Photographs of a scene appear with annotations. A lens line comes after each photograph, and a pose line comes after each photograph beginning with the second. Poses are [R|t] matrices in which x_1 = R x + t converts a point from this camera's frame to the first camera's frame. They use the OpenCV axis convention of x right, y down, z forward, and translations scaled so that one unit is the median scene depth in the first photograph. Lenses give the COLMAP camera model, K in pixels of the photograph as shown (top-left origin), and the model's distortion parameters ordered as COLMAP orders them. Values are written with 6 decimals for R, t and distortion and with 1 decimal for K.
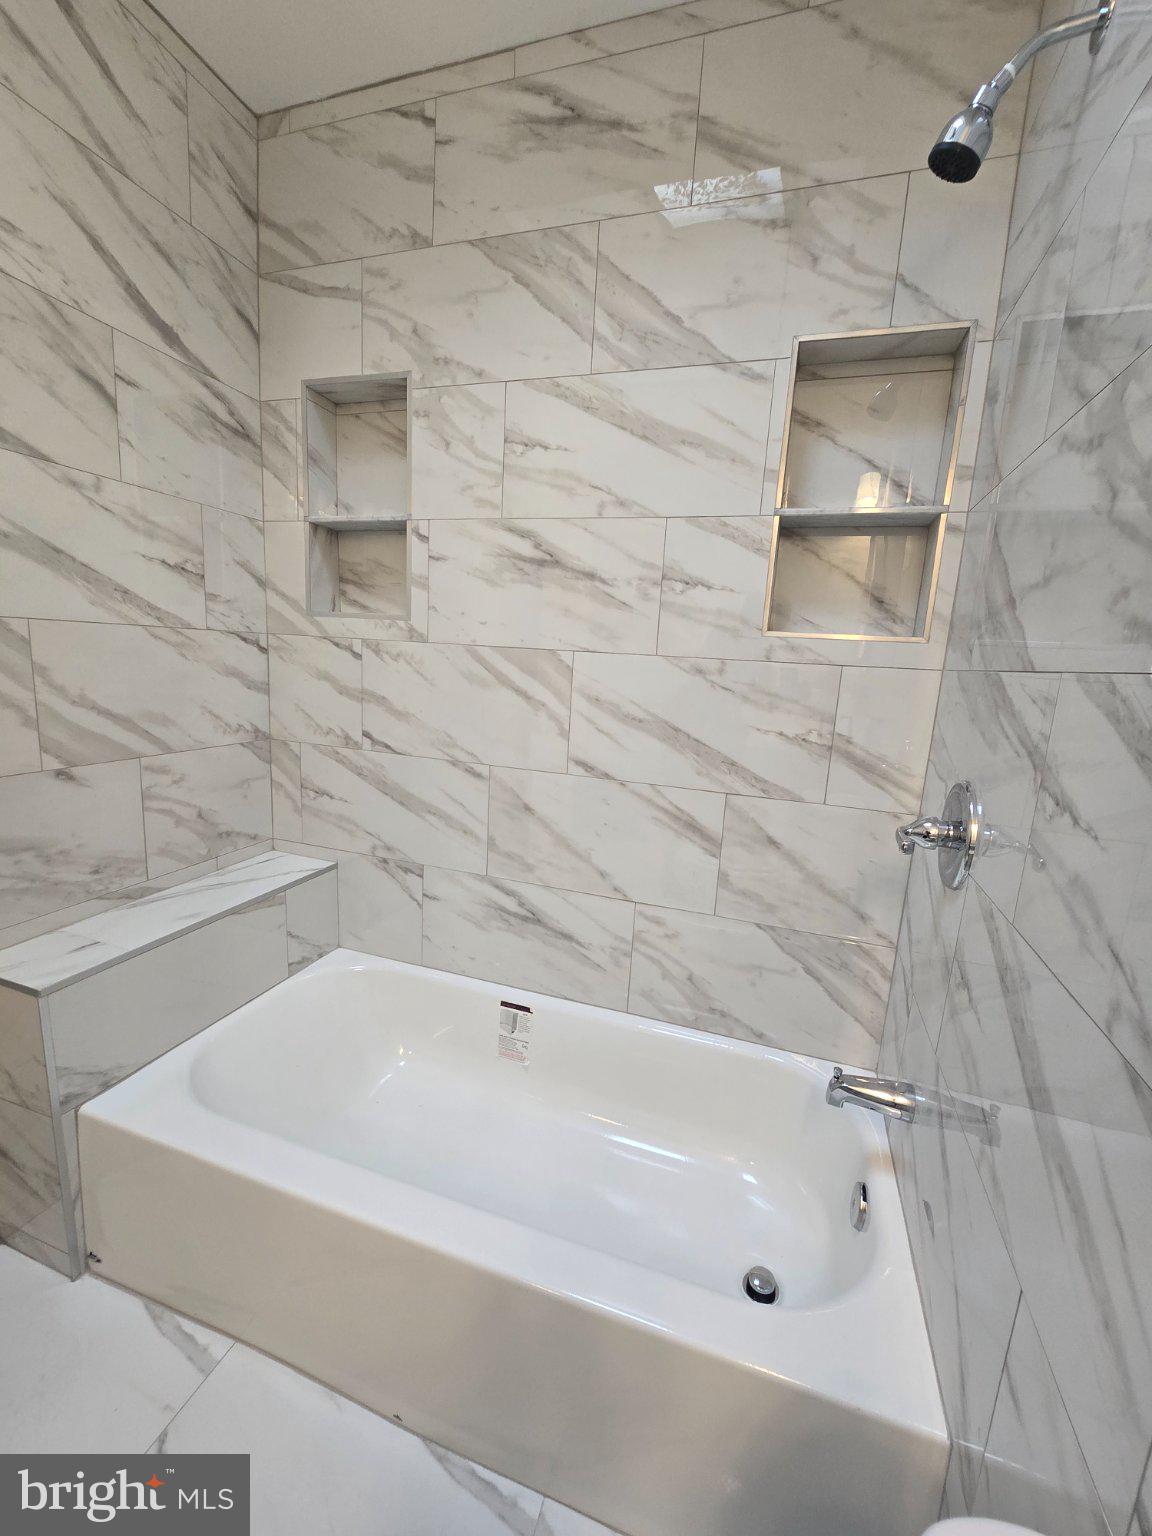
lens RADIAL K [[624.7, 0, 584.4], [0, 624.7, 772.4], [0, 0, 1]] dist [-0.007372, 0.000318]
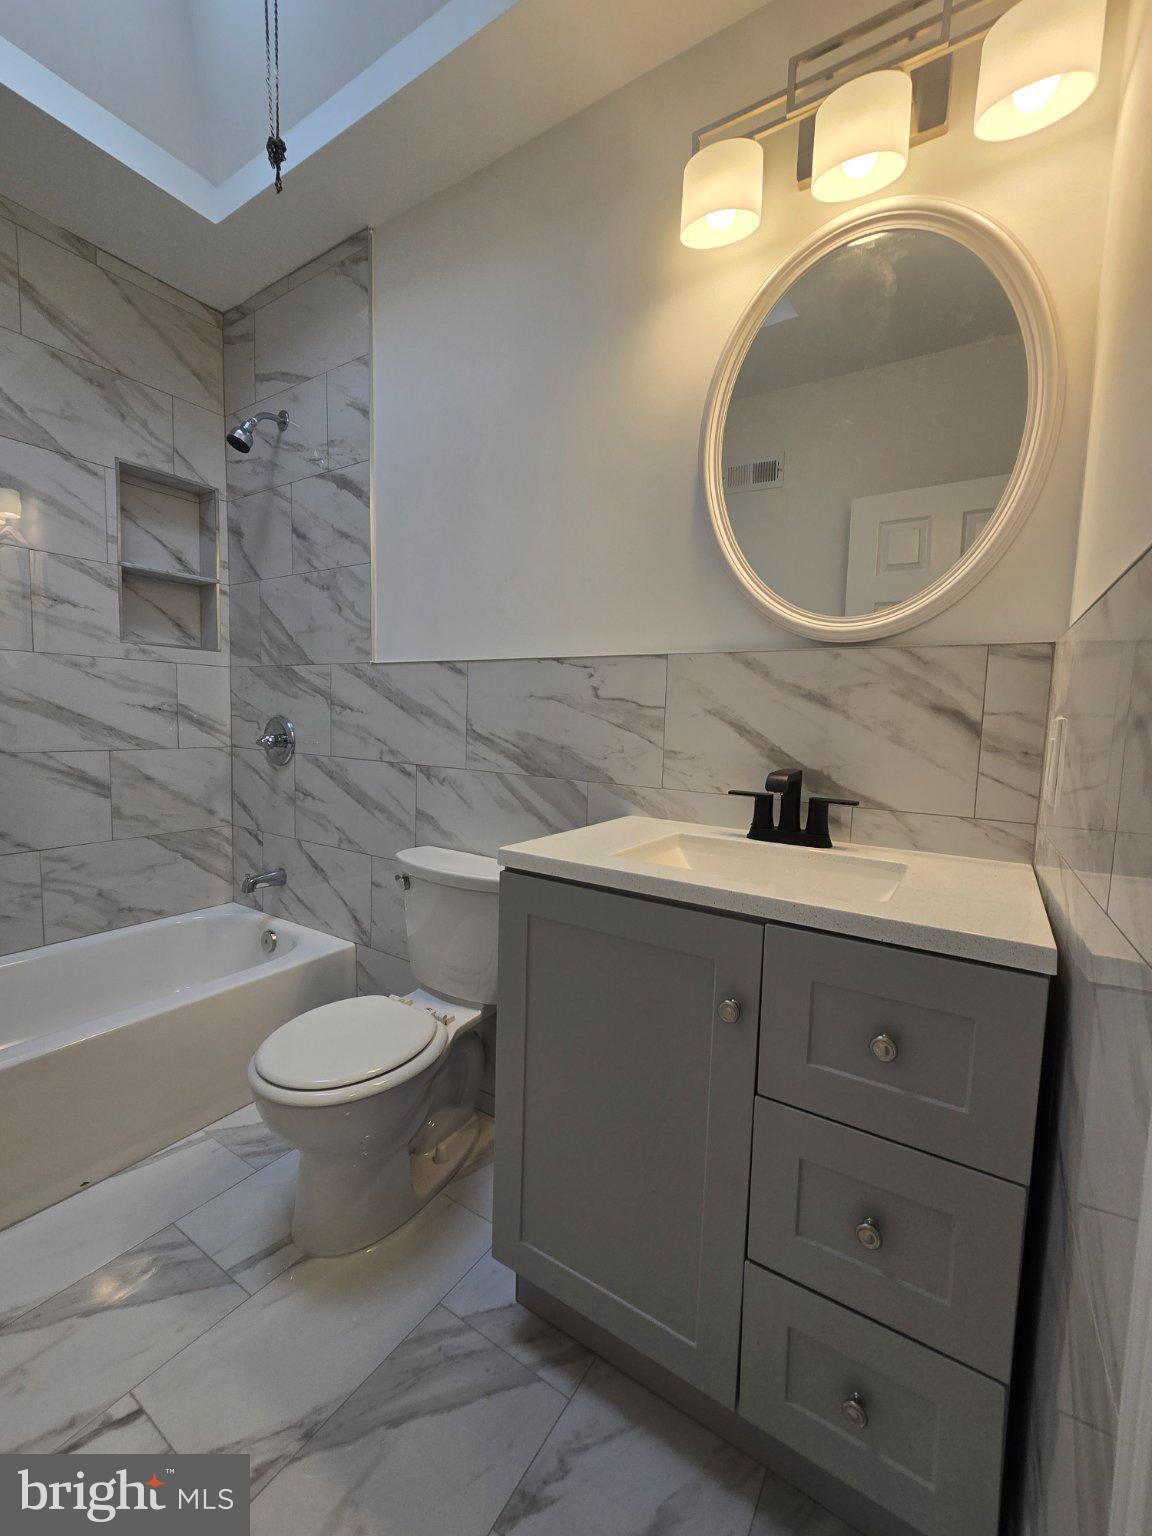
lens RADIAL K [[624.7, 0, 584.4], [0, 624.7, 772.4], [0, 0, 1]] dist [-0.007372, 0.000318]
pose [[0.236380, -0.137931, 0.961821, -0.959539], [0.160925, 0.981760, 0.101241, 0.121883], [-0.958242, 0.130850, 0.254265, -0.429272]]
